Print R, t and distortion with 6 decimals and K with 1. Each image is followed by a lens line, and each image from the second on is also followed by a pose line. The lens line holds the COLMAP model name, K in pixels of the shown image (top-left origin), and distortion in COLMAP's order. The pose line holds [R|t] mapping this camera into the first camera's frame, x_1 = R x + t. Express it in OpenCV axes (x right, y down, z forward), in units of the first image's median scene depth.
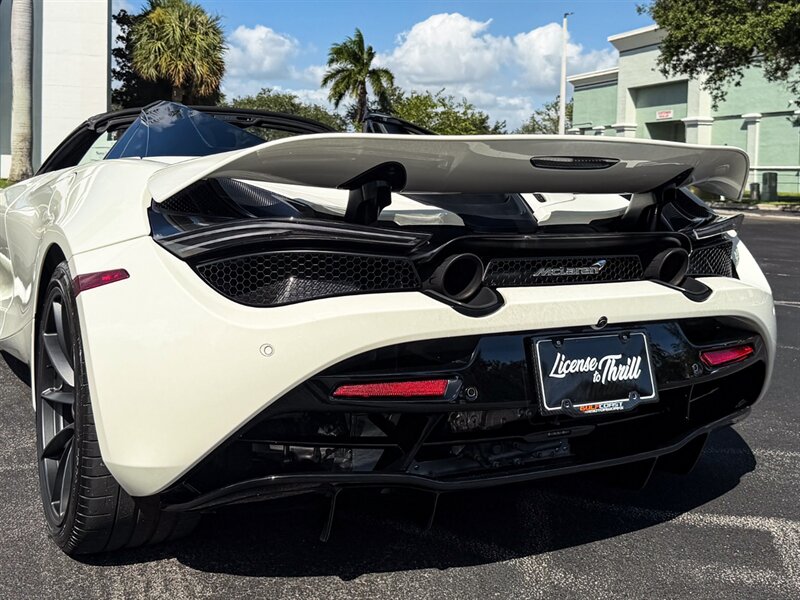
lens RADIAL K [[899.8, 0, 374.0], [0, 899.8, 222.2], [0, 0, 1]] dist [0.158964, -0.321492]
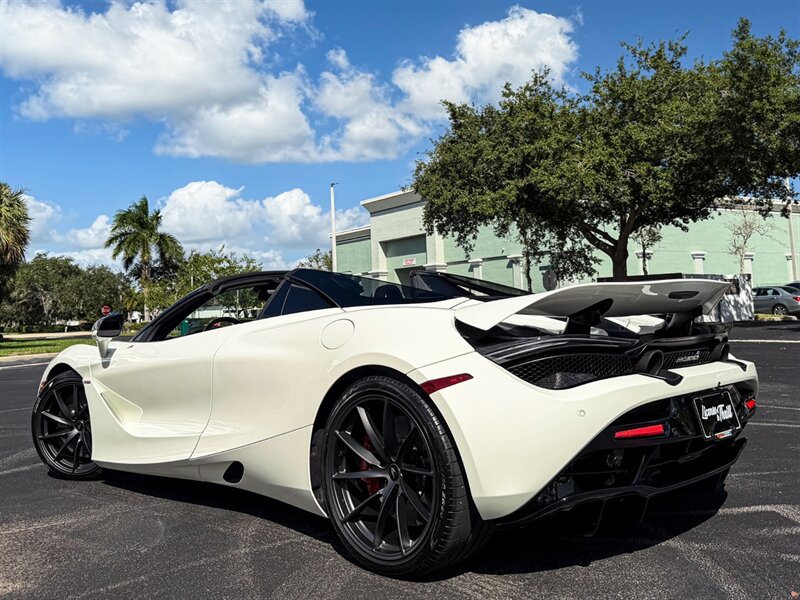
lens RADIAL K [[790.1, 0, 371.5], [0, 790.1, 234.4], [0, 0, 1]] dist [0.039976, -0.025747]
pose [[0.959539, -0.029308, 0.280048, -0.767754], [0.073232, 0.986318, -0.147693, 0.000693], [-0.271888, 0.162226, 0.948557, -0.306929]]
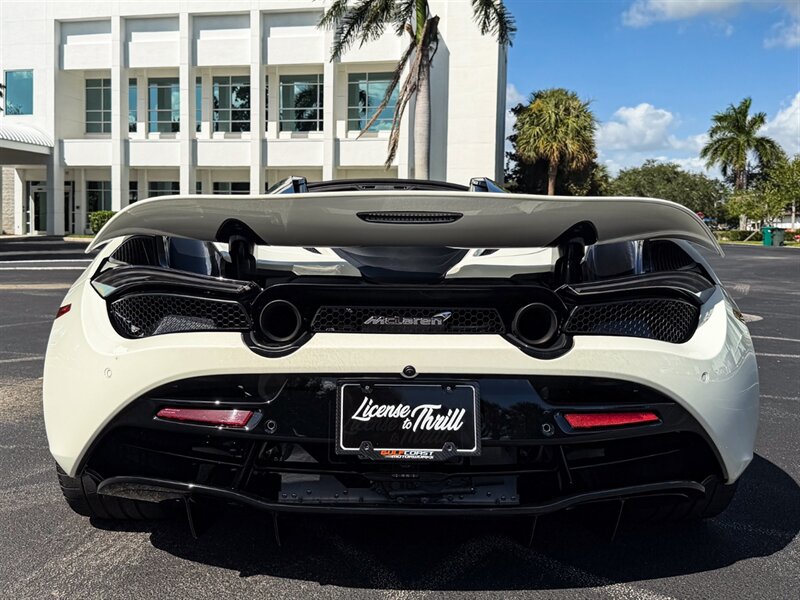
lens RADIAL K [[758.8, 0, 343.6], [0, 758.8, 269.2], [0, 0, 1]] dist [0.046442, -0.003503]
pose [[0.876591, 0.009515, -0.481142, 0.562695], [-0.015591, 0.999841, -0.008632, 0.003372], [0.480984, 0.015068, 0.876600, 0.198817]]
